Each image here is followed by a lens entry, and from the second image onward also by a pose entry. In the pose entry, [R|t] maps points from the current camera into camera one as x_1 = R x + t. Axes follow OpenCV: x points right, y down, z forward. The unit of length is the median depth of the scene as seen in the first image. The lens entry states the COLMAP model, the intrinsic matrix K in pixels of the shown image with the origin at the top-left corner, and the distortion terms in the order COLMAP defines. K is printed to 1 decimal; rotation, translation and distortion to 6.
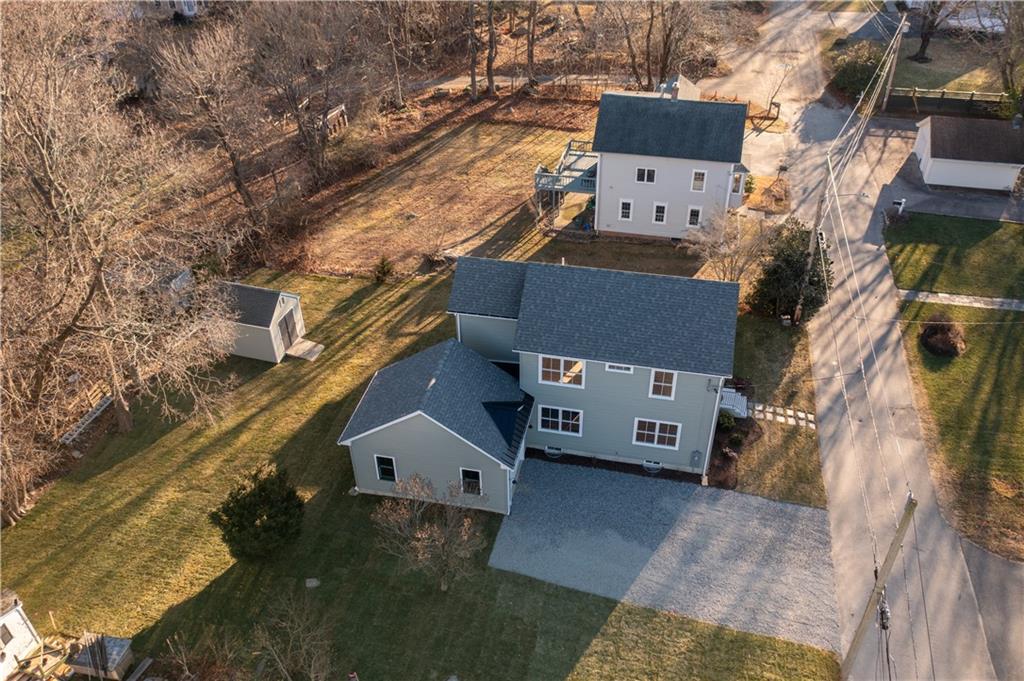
lens RADIAL K [[801.0, 0, 537.4], [0, 801.0, 339.5], [0, 0, 1]] dist [-0.003632, 0.000257]
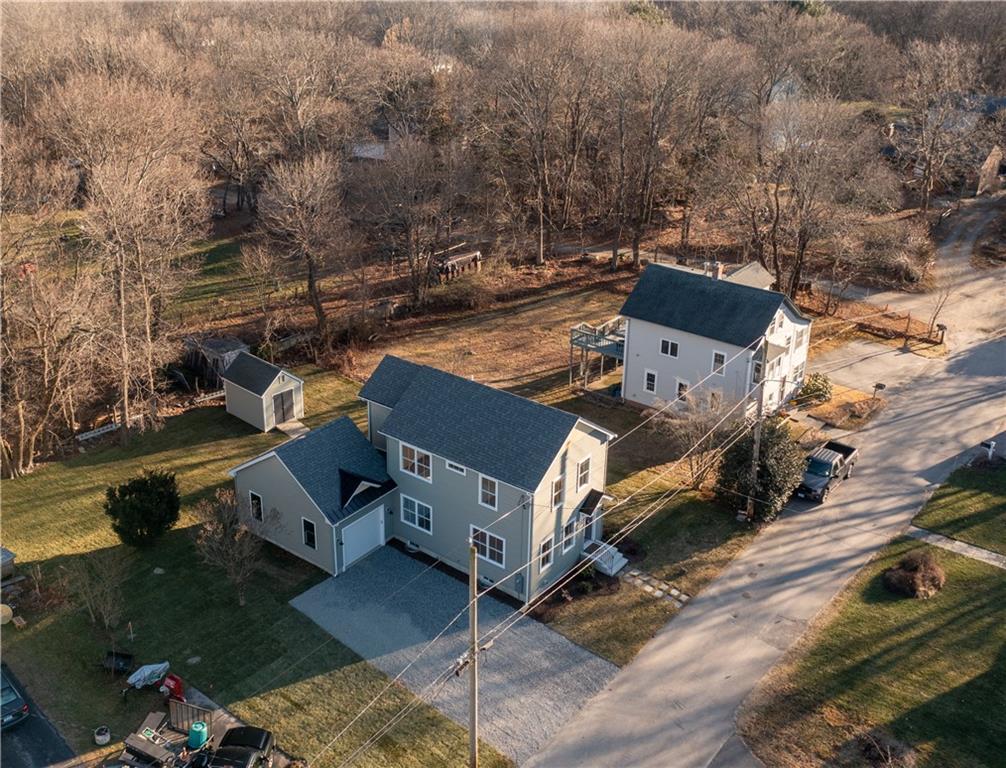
lens RADIAL K [[1026.1, 0, 479.1], [0, 1026.1, 347.8], [0, 0, 1]] dist [-0.004783, 0.000191]
pose [[0.894419, 0.186070, -0.406685, 0.481720], [-0.278861, 0.942953, -0.181868, 0.091443], [0.349645, 0.276075, 0.895283, -0.202515]]
